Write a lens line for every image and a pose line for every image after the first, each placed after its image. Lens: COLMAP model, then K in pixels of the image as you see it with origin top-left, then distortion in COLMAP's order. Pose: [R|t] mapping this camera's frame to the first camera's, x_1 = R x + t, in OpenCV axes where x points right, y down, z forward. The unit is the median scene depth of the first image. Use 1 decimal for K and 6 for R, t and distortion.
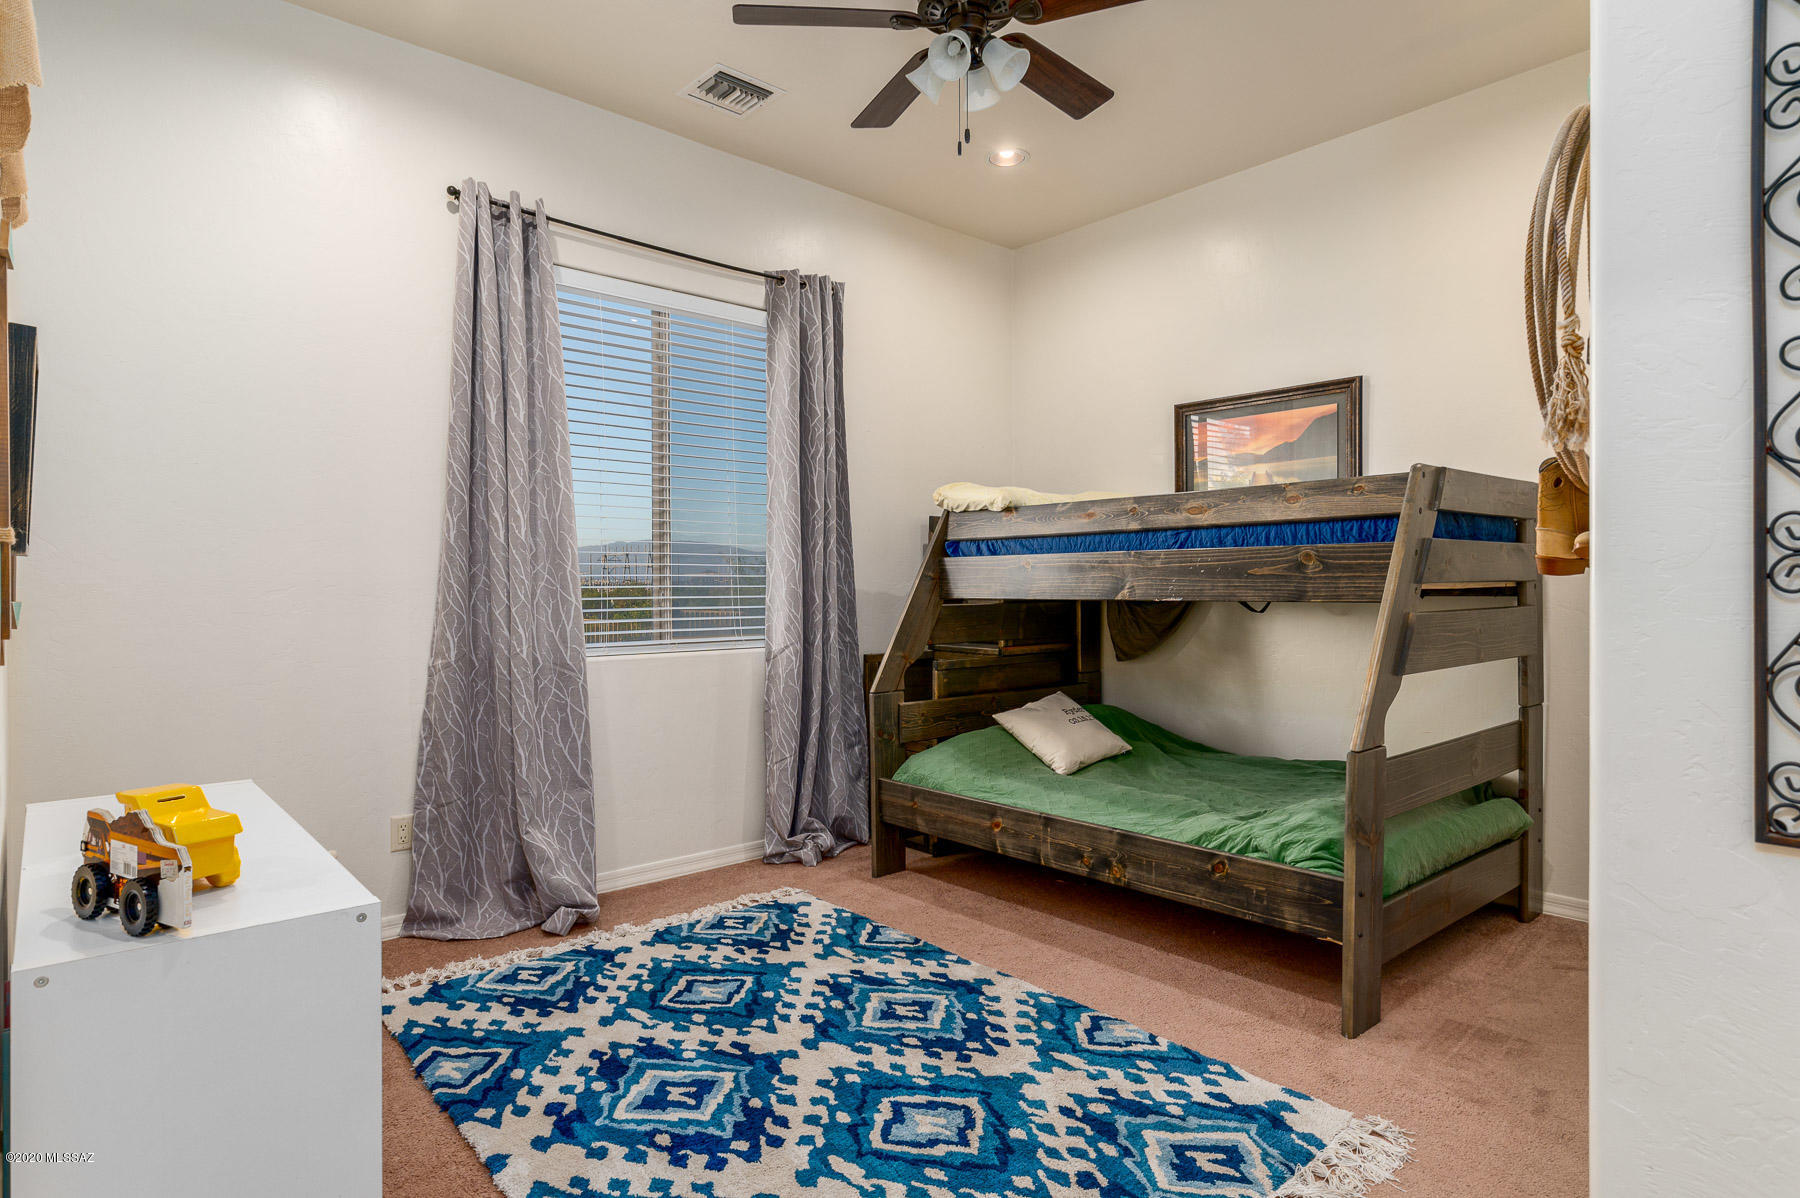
lens RADIAL K [[960.1, 0, 904.5], [0, 960.1, 594.1], [0, 0, 1]] dist [-0.010872, 0.002706]
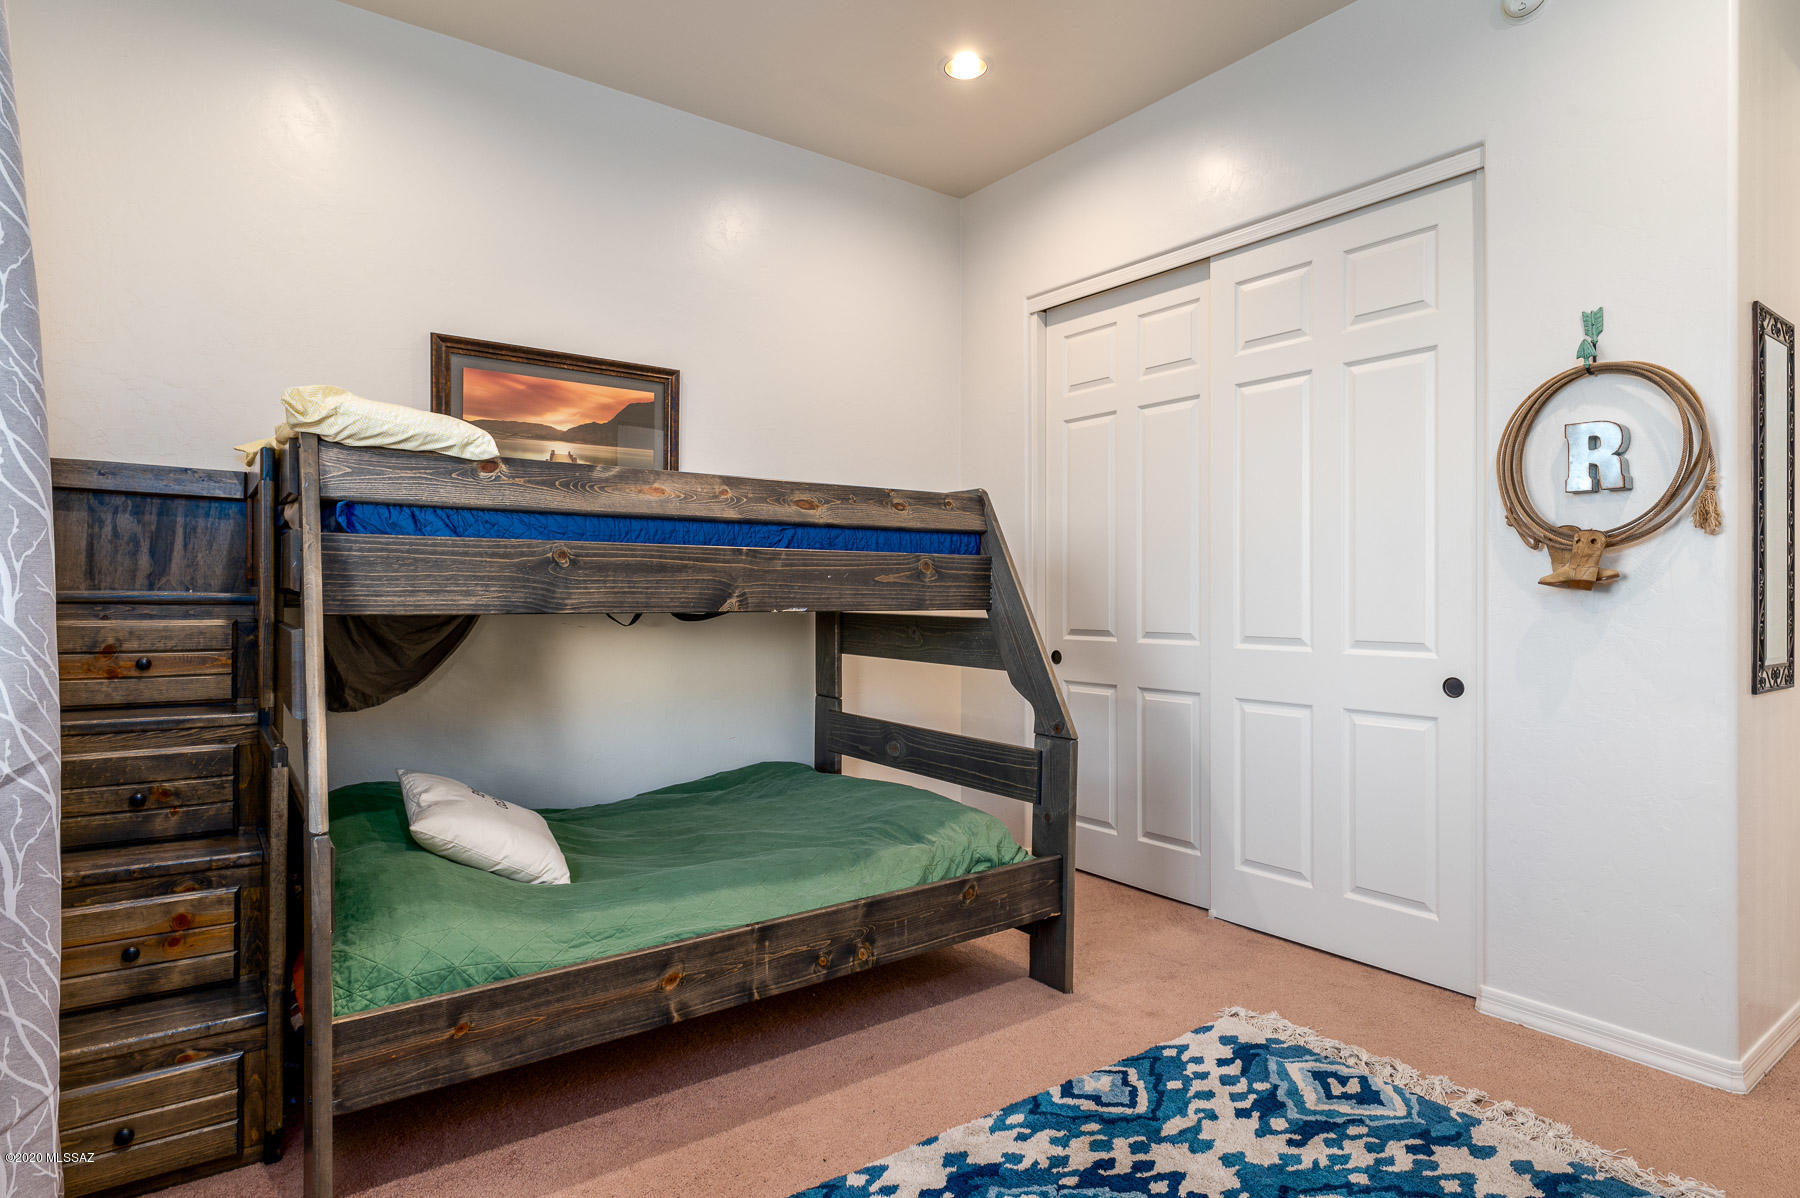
lens RADIAL K [[960.1, 0, 901.4], [0, 960.1, 597.8], [0, 0, 1]] dist [-0.010872, 0.002706]
pose [[0.104392, -0.000958, 0.994536, -0.627835], [0.003963, 0.999992, 0.000547, -0.006073], [-0.994528, 0.003884, 0.104395, 0.984328]]
